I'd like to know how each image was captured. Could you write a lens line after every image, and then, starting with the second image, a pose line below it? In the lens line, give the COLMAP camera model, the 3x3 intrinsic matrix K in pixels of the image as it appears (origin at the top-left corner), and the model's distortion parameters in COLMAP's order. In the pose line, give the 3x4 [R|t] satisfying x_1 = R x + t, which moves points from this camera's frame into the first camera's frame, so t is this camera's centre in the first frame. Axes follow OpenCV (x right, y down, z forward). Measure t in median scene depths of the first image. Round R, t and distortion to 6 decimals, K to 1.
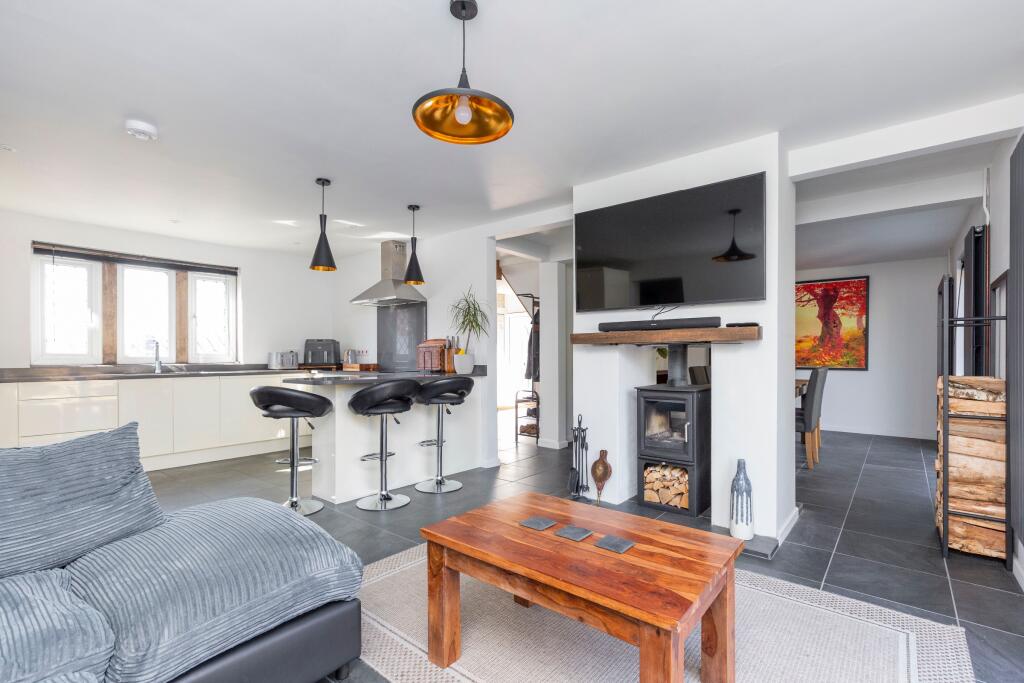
lens RADIAL K [[462.9, 0, 518.5], [0, 462.9, 349.0], [0, 0, 1]] dist [-0.000330, 0.000871]
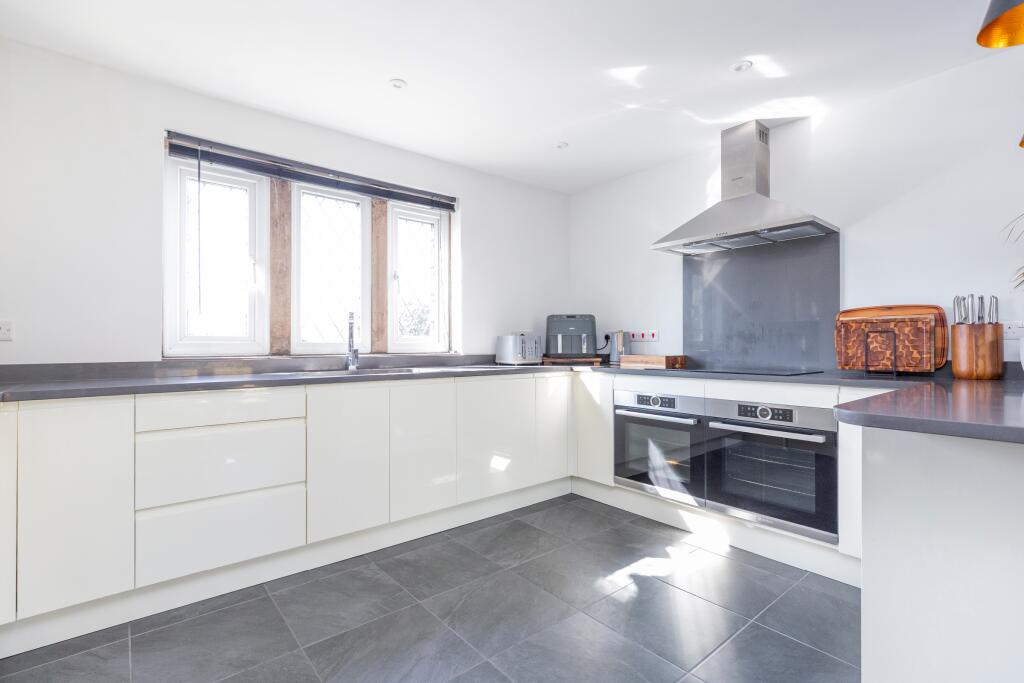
lens RADIAL K [[462.9, 0, 505.8], [0, 462.9, 336.5], [0, 0, 1]] dist [-0.000330, 0.000871]
pose [[0.982474, -0.000834, -0.186398, -0.490390], [0.000269, 0.999995, -0.003053, 0.011655], [0.186400, 0.002950, 0.982470, 0.475546]]
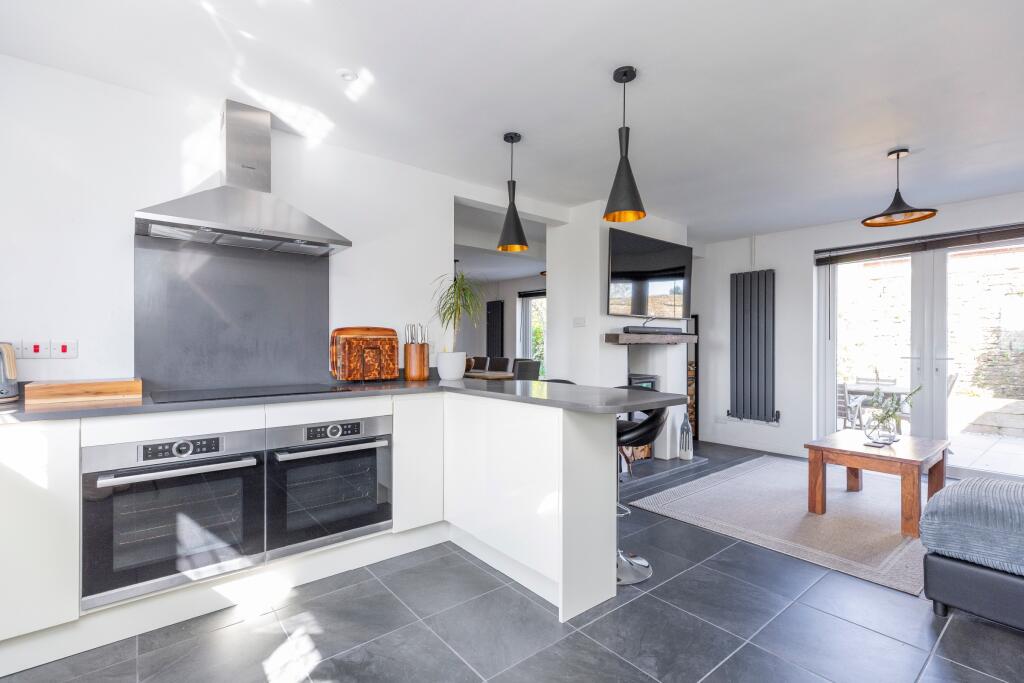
lens RADIAL K [[462.9, 0, 507.6], [0, 462.9, 350.7], [0, 0, 1]] dist [-0.000330, 0.000871]
pose [[0.203736, -0.007091, 0.979000, -0.747558], [-0.010620, 0.999899, 0.009452, 0.001021], [-0.978968, -0.012323, 0.203640, 0.733438]]
